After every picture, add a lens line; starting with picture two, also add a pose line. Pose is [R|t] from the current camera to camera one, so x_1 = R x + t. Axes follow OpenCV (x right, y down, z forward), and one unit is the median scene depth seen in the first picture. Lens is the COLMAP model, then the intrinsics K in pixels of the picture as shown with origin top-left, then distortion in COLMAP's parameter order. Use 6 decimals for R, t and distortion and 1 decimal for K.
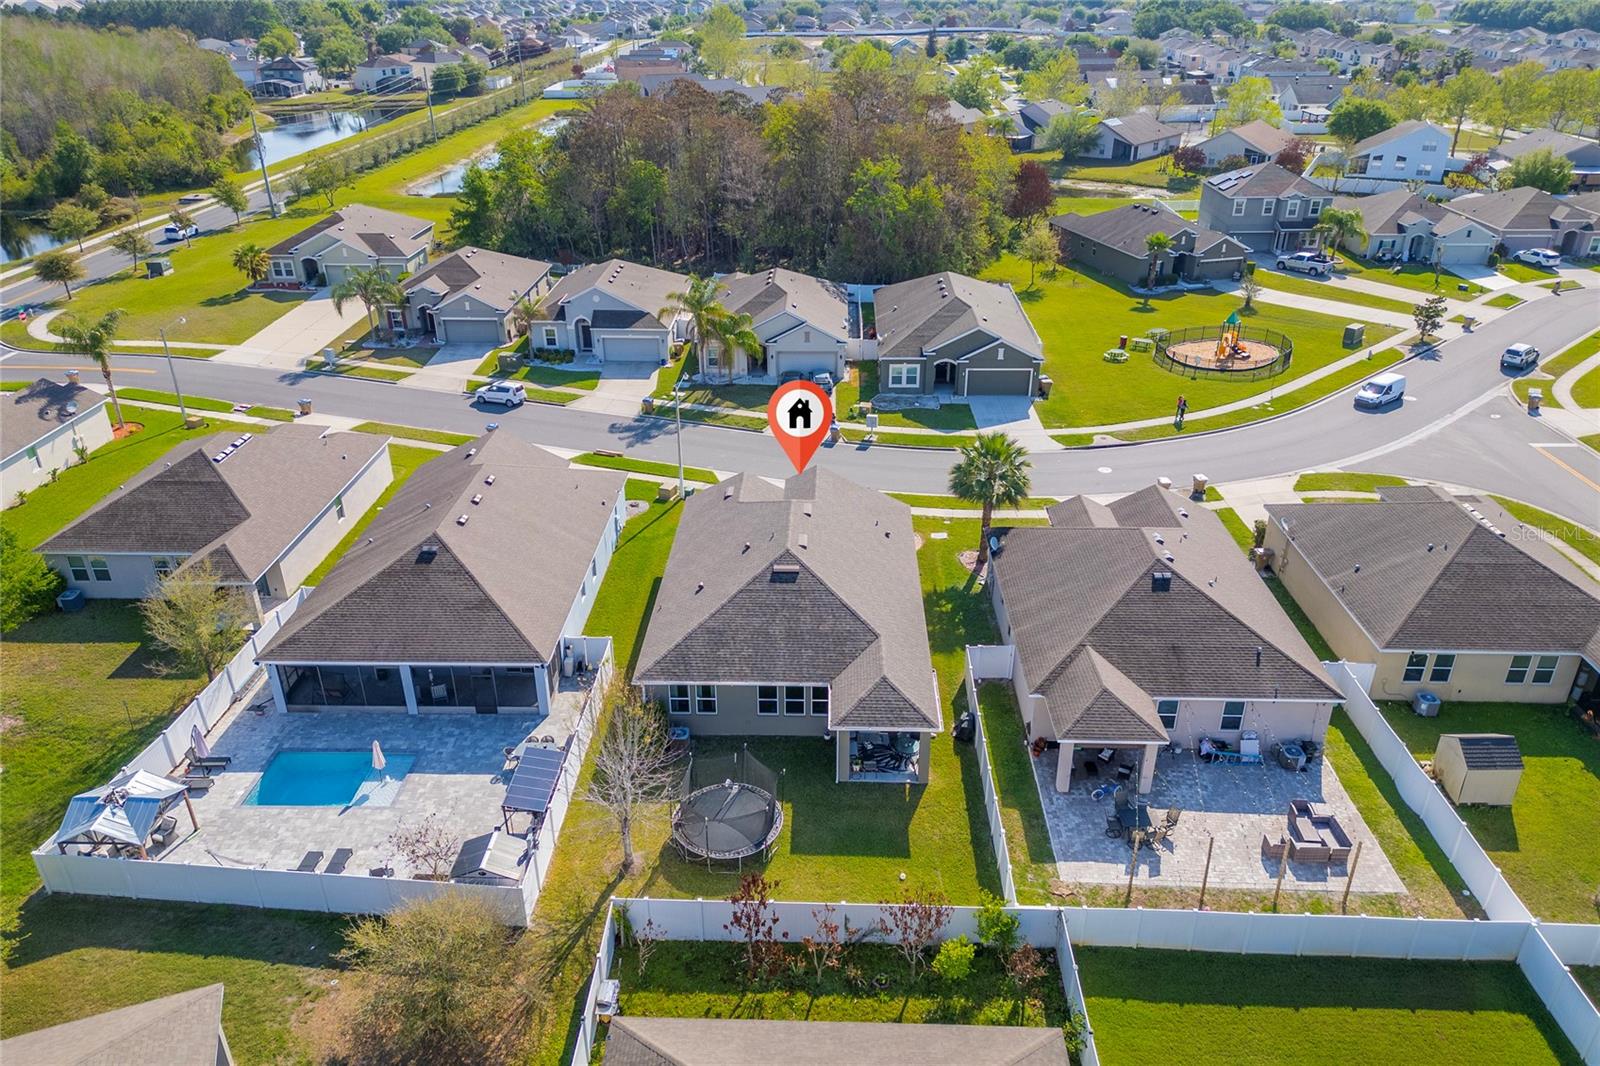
lens RADIAL K [[1134.9, 0, 797.9], [0, 1134.9, 499.3], [0, 0, 1]] dist [0.092749, -0.120162]
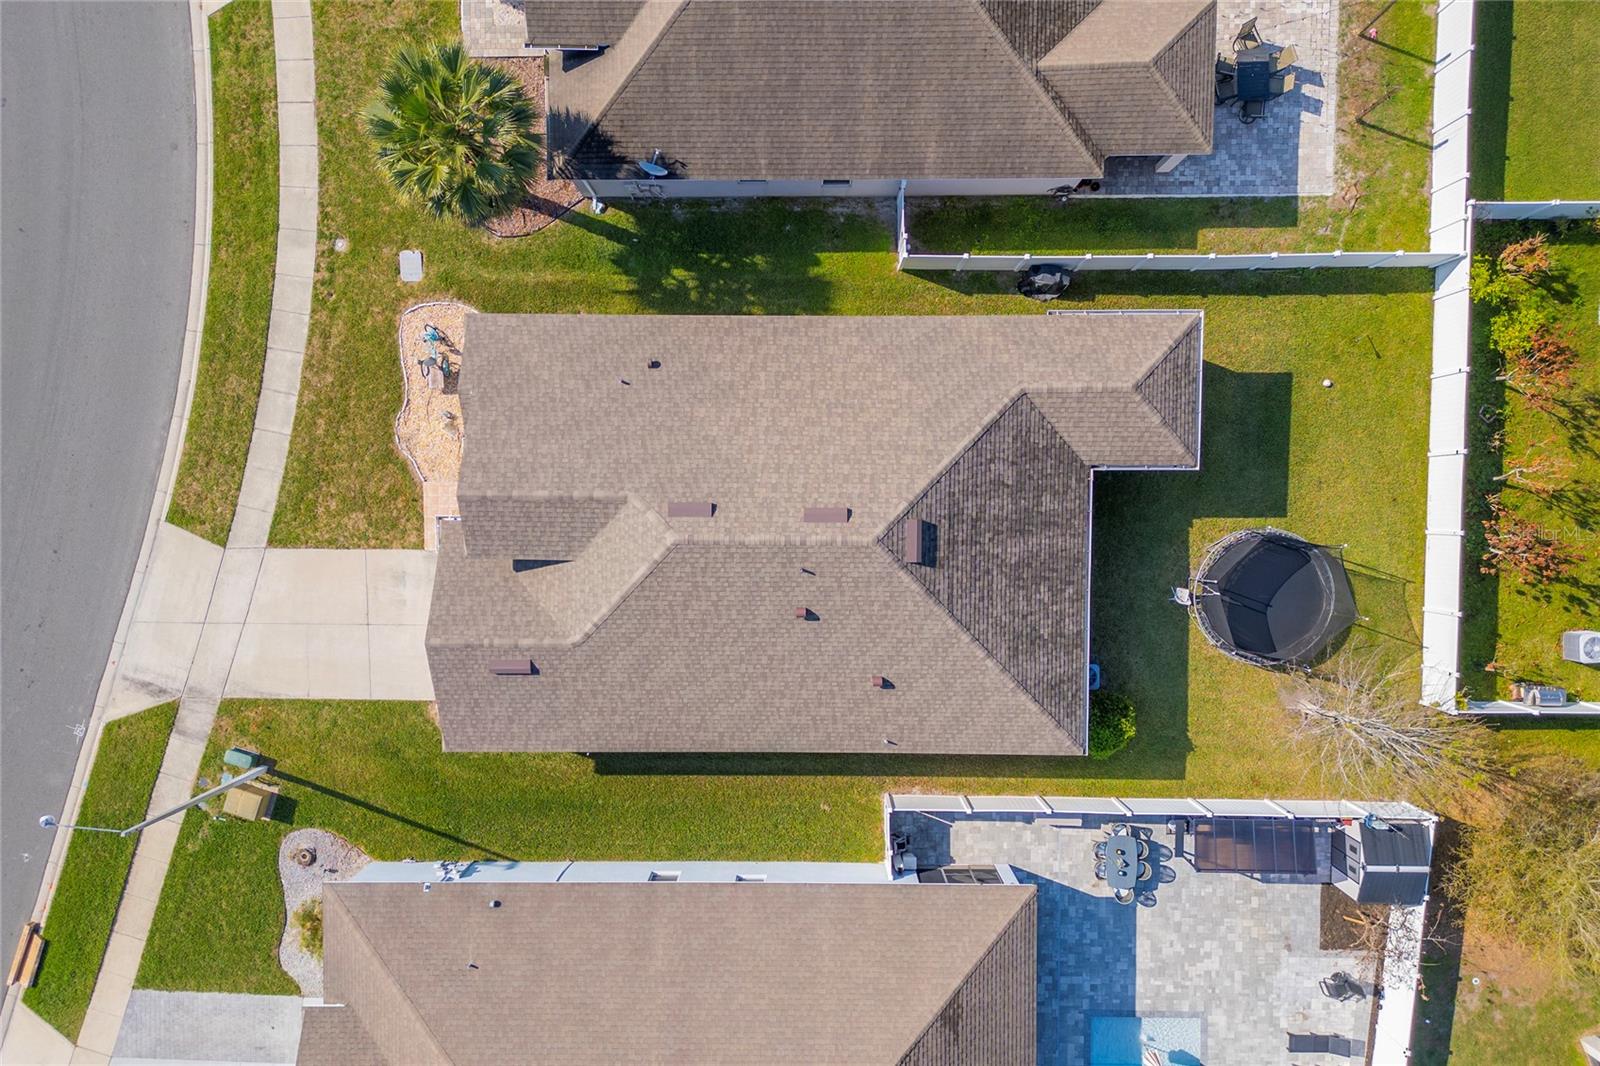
lens RADIAL K [[1127.1, 0, 797.8], [0, 1127.1, 557.5], [0, 0, 1]] dist [0.074892, -0.072861]
pose [[-0.027840, -0.998449, -0.048220, 0.011676], [0.441196, -0.055559, 0.895689, -0.509045], [-0.896979, 0.003662, 0.442059, 0.816289]]
